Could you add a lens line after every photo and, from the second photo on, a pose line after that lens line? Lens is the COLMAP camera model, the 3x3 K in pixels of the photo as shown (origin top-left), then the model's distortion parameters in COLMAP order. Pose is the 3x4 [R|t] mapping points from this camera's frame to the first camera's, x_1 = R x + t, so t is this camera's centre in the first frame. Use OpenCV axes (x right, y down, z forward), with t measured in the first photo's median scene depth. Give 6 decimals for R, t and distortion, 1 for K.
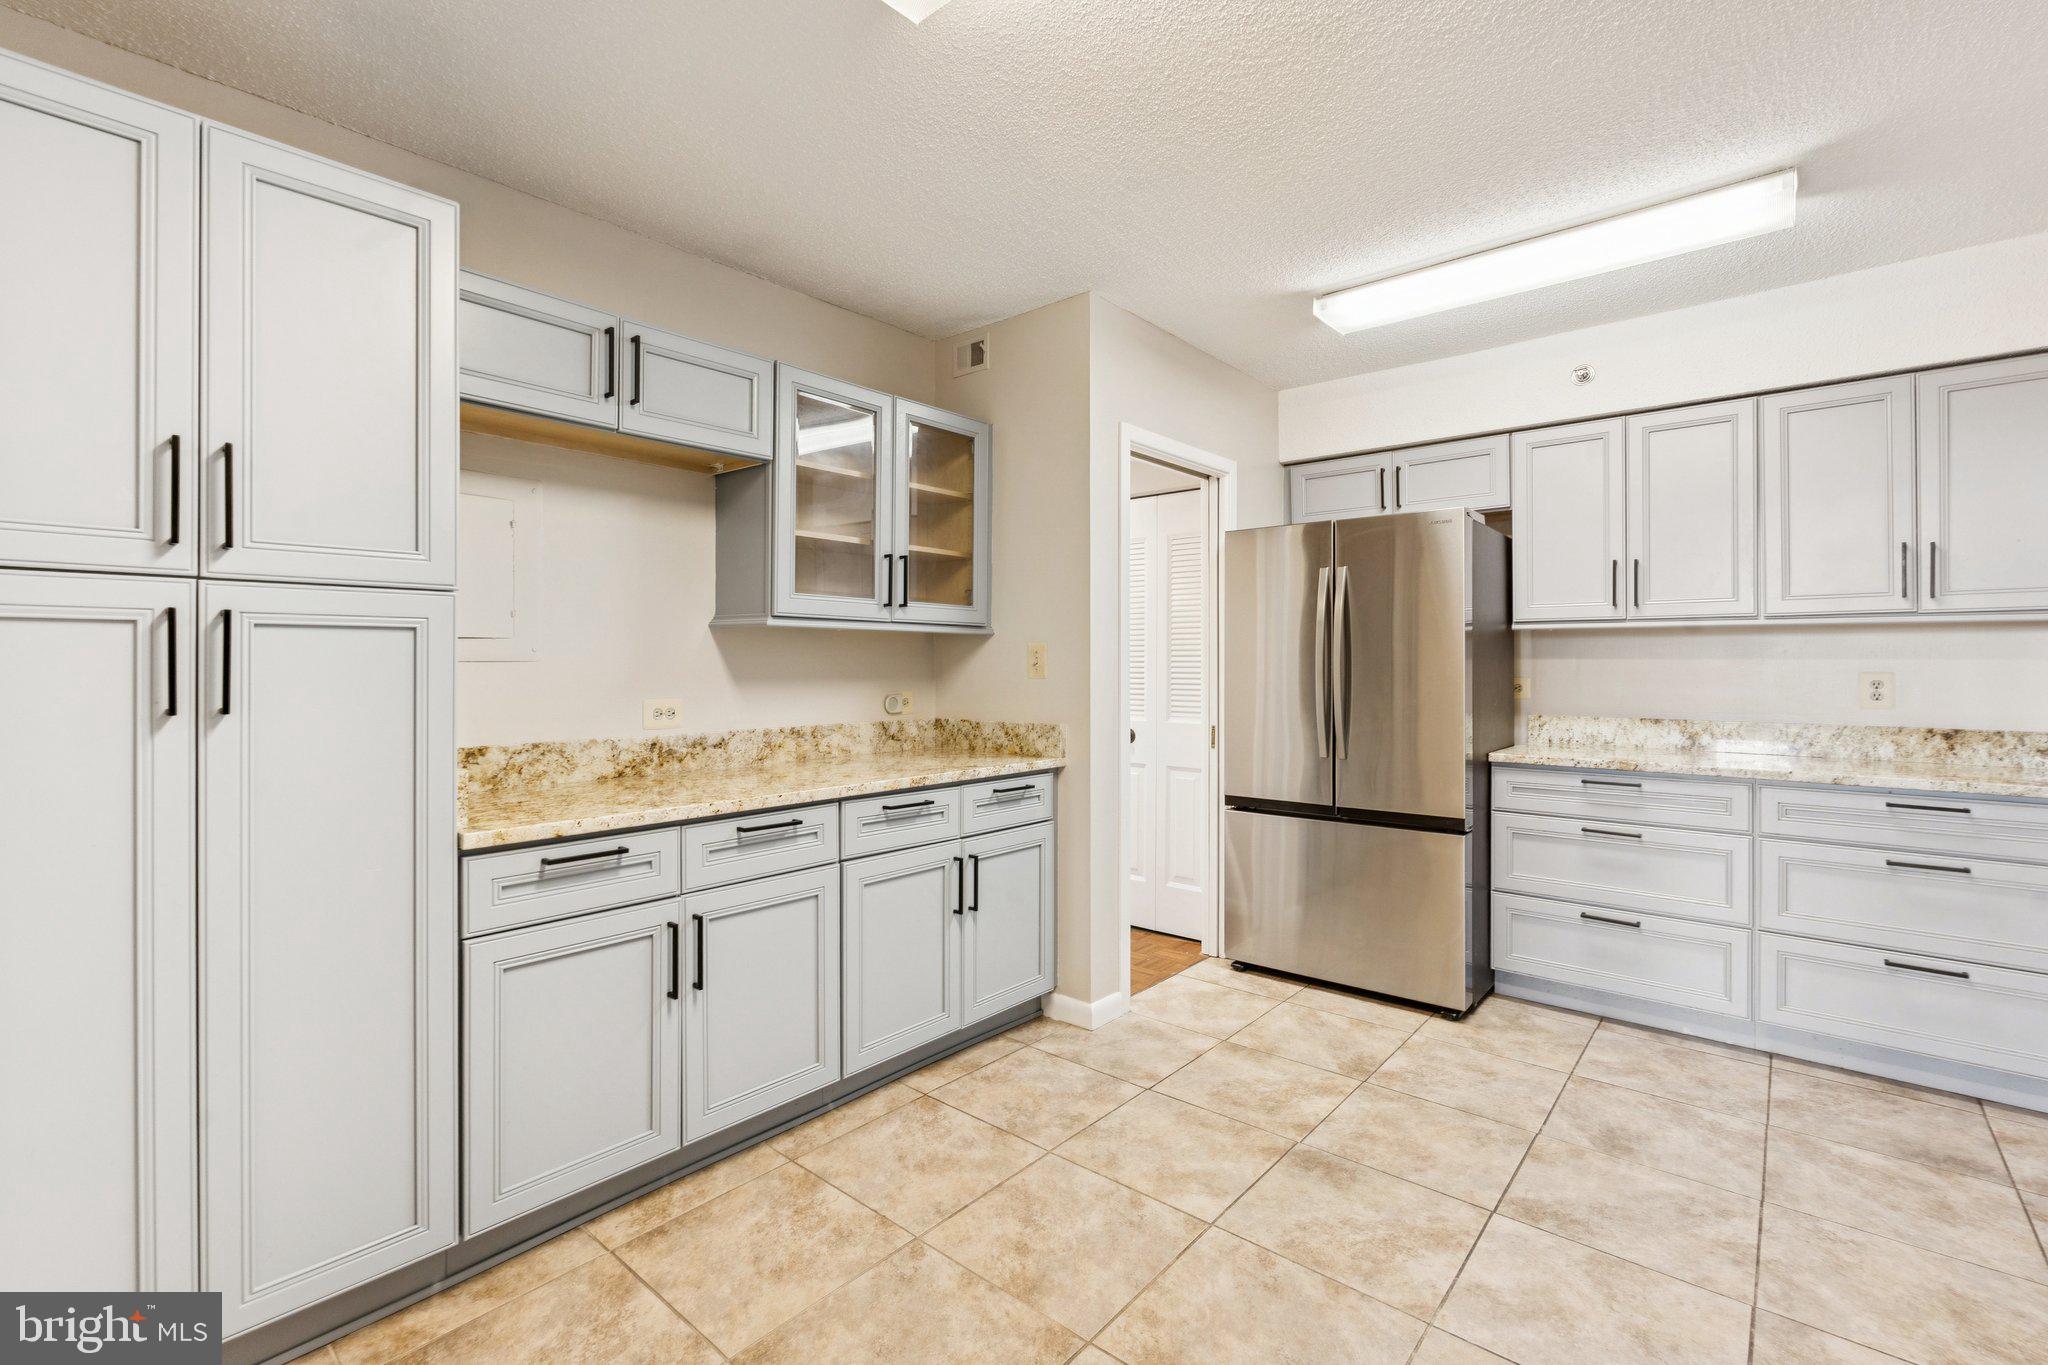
lens RADIAL K [[907.3, 0, 1019.2], [0, 907.3, 687.1], [0, 0, 1]] dist [-0.004023, 0.000029]
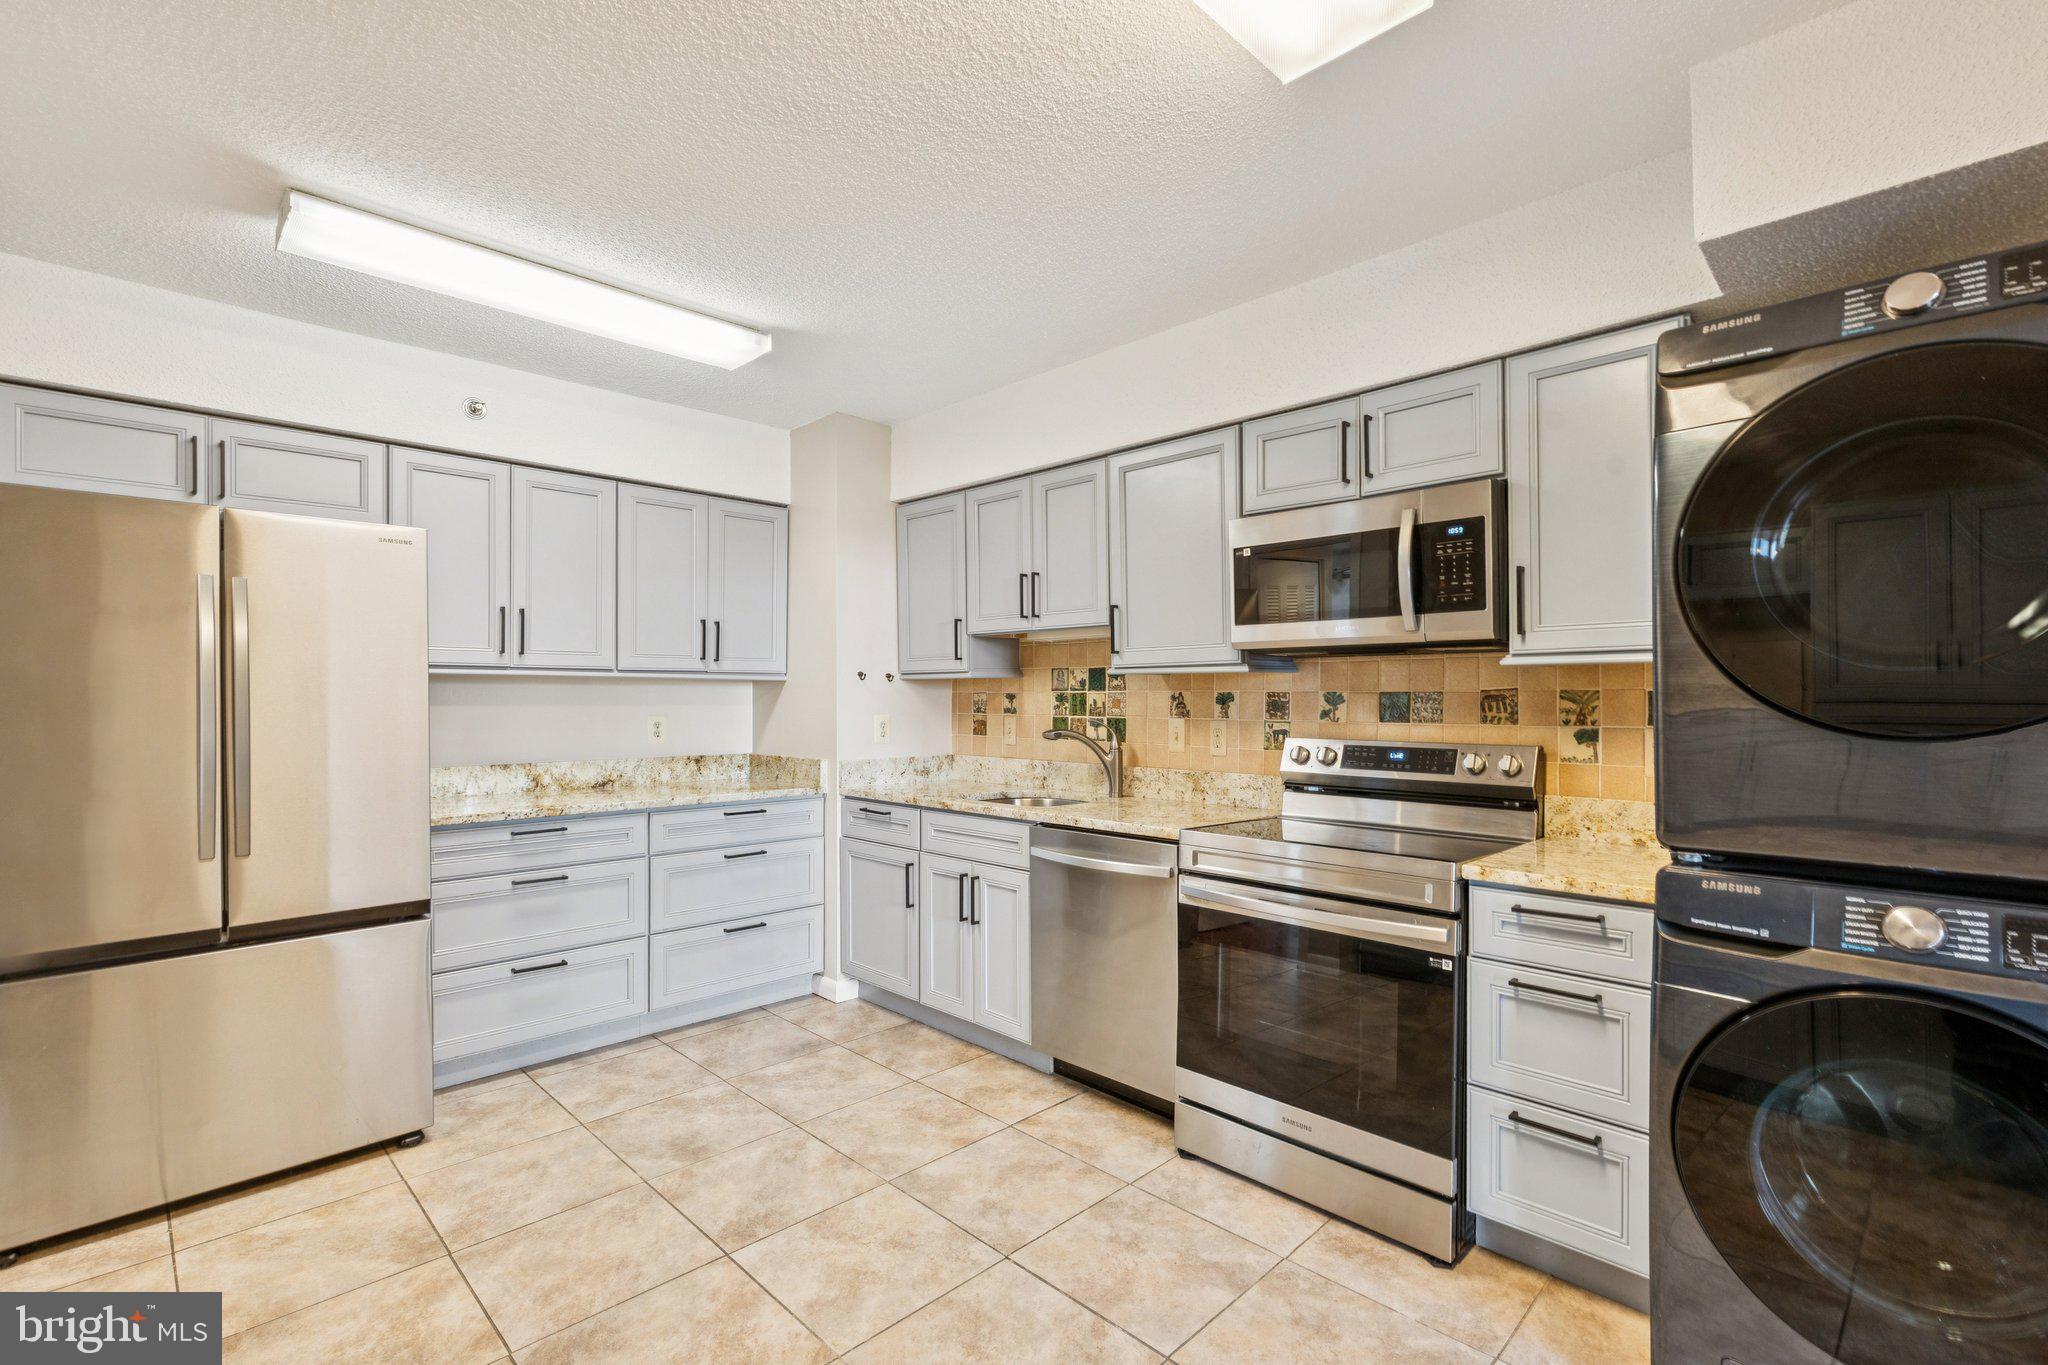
lens RADIAL K [[917.4, 0, 1014.2], [0, 917.4, 713.4], [0, 0, 1]] dist [-0.002916, -0.000377]
pose [[0.079187, -0.018117, 0.996695, -0.369734], [0.026227, 0.999527, 0.016085, -0.031552], [-0.996515, 0.024867, 0.079625, 0.453333]]
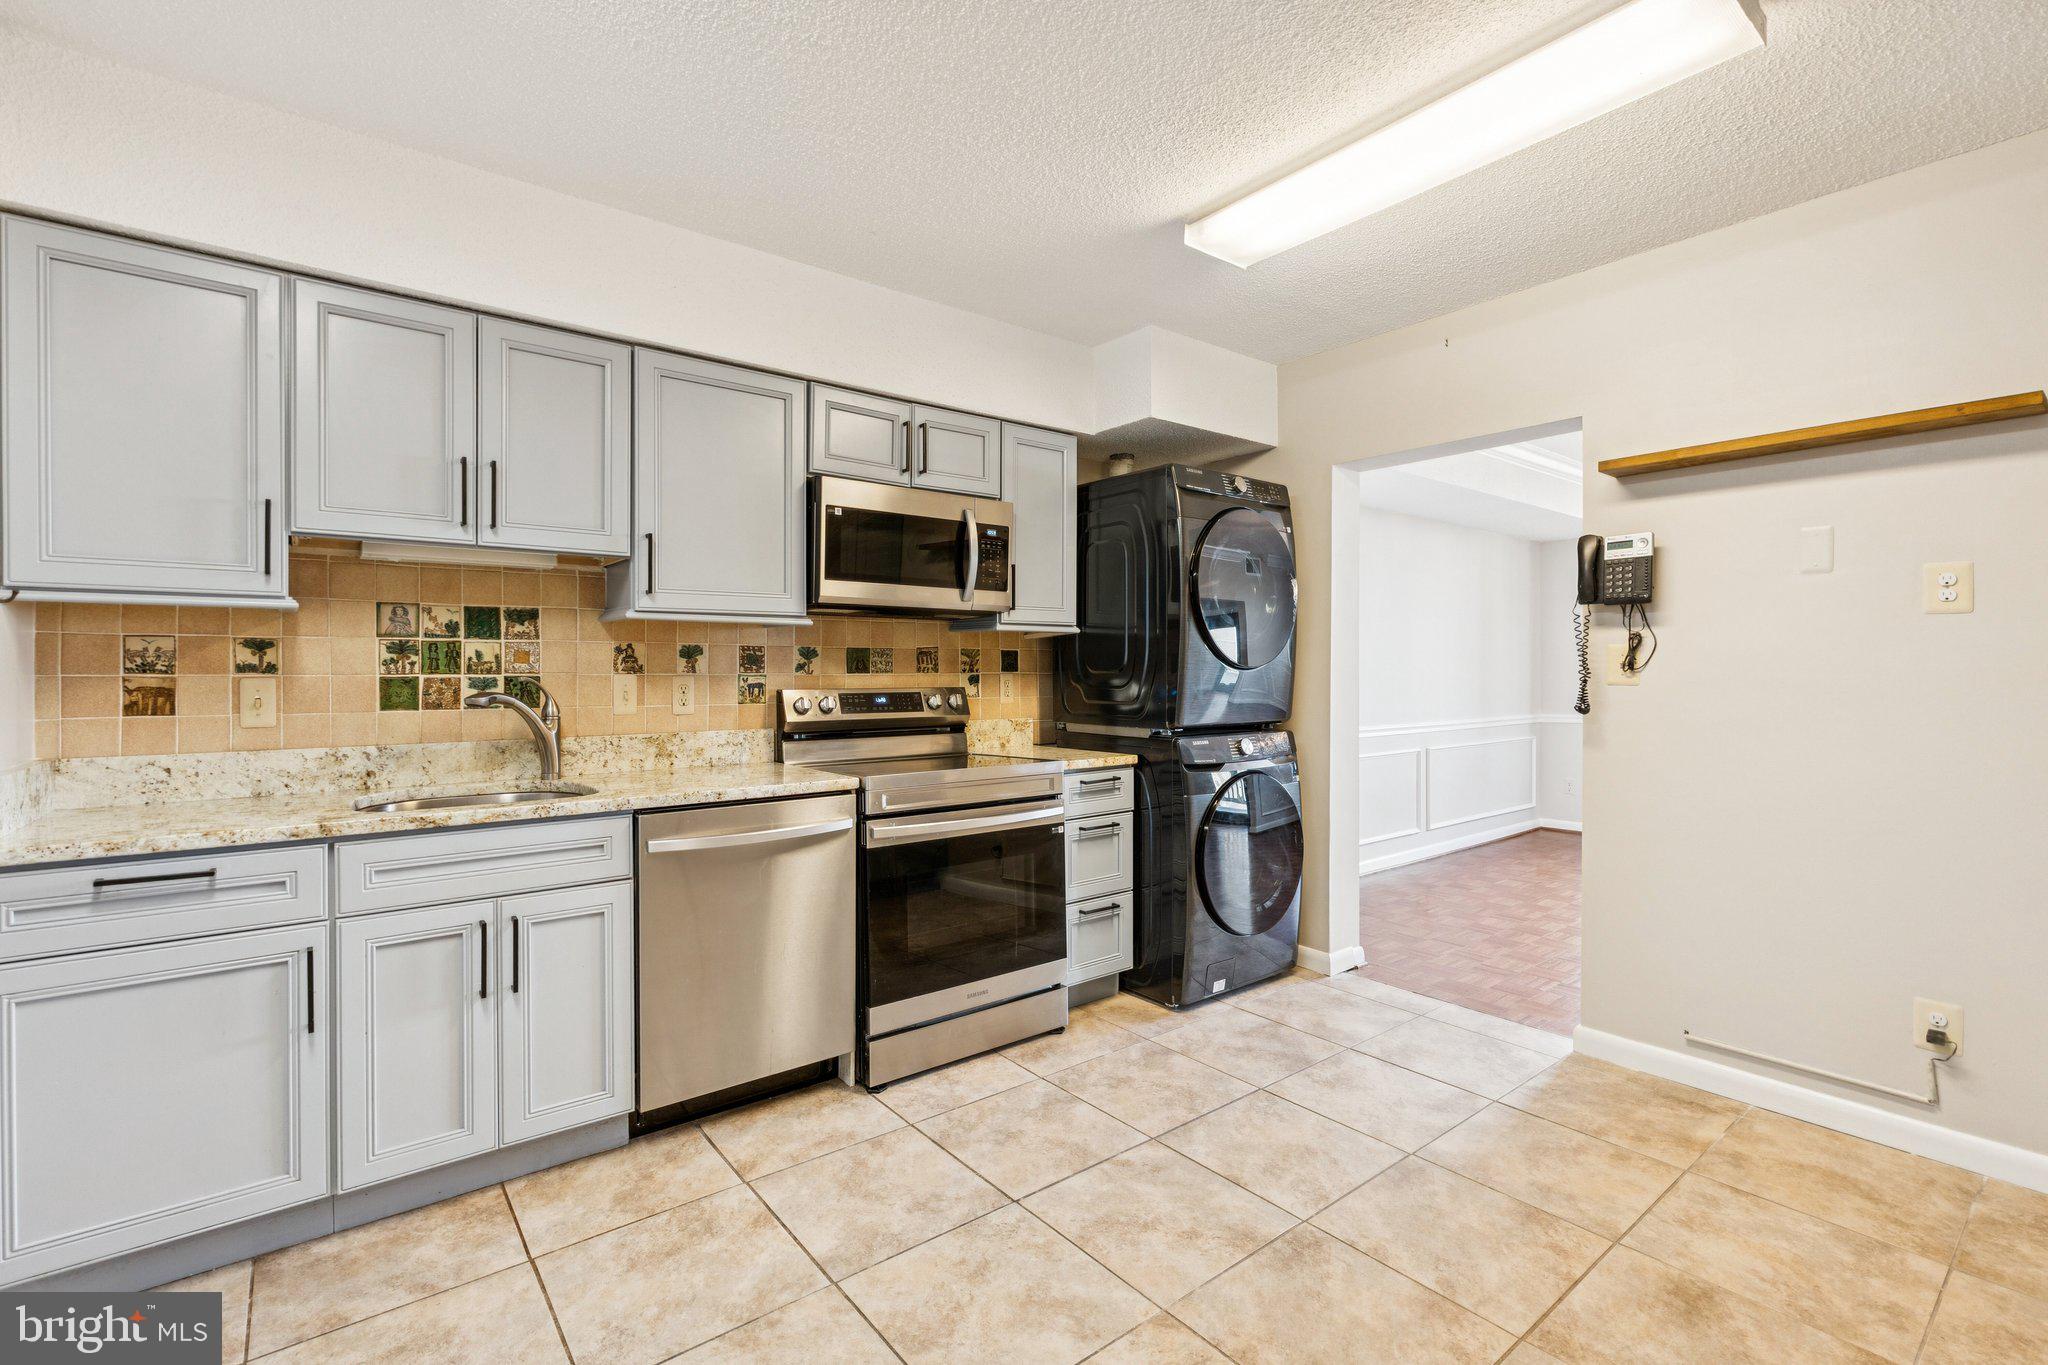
lens RADIAL K [[907.3, 0, 1019.2], [0, 907.3, 687.1], [0, 0, 1]] dist [-0.004023, 0.000029]
pose [[-0.981630, -0.002409, 0.190777, 0.273918], [0.006103, 0.999012, 0.044020, -0.027366], [-0.190695, 0.044376, -0.980646, 1.301335]]
